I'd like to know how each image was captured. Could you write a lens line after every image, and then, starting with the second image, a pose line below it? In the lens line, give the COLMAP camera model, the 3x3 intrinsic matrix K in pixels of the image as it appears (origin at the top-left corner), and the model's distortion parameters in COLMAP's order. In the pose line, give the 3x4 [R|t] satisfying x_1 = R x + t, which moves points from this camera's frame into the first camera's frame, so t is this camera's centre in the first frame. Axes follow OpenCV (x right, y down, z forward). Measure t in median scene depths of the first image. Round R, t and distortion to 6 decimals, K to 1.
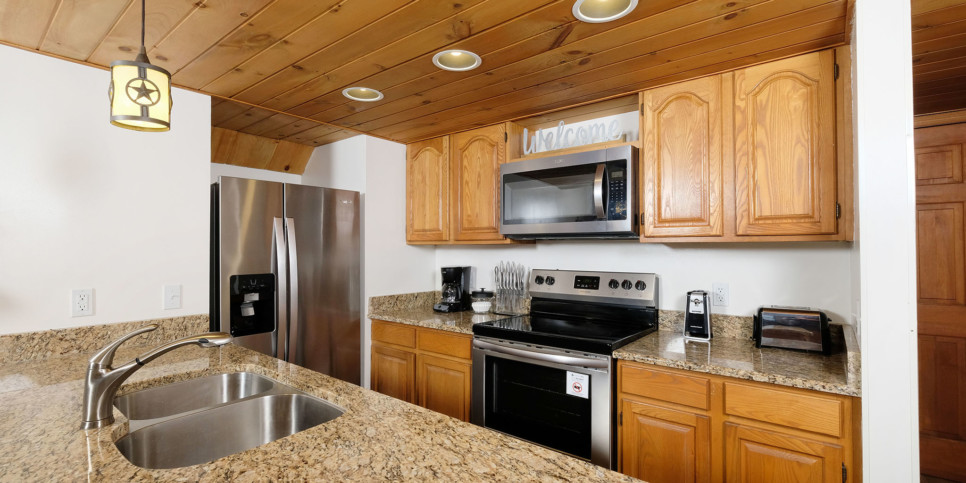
lens RADIAL K [[442.5, 0, 457.0], [0, 442.5, 245.1], [0, 0, 1]] dist [0.000348, 0.000186]
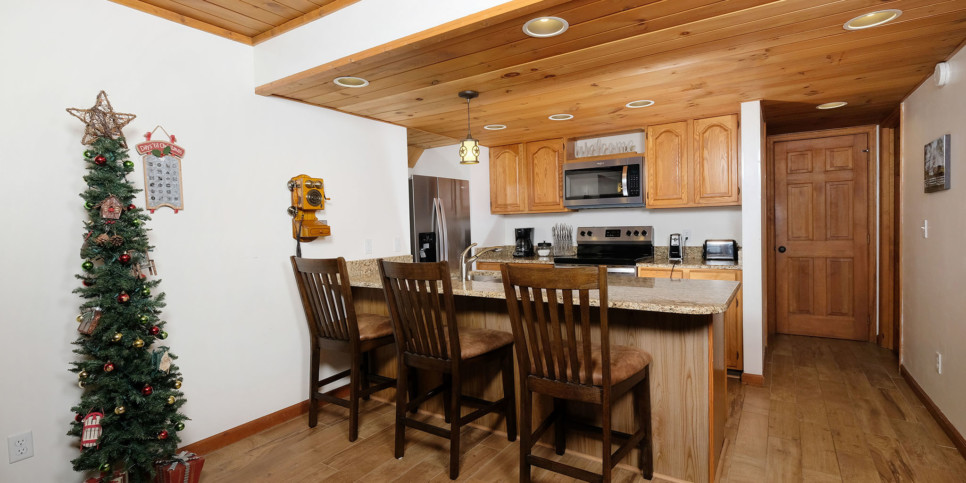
lens RADIAL K [[442.5, 0, 487.9], [0, 442.5, 242.7], [0, 0, 1]] dist [0.000348, 0.000186]
pose [[0.992474, -0.030462, 0.118602, -0.401985], [0.024523, 0.998387, 0.051215, 0.022215], [-0.119971, -0.047921, 0.991620, -0.656847]]
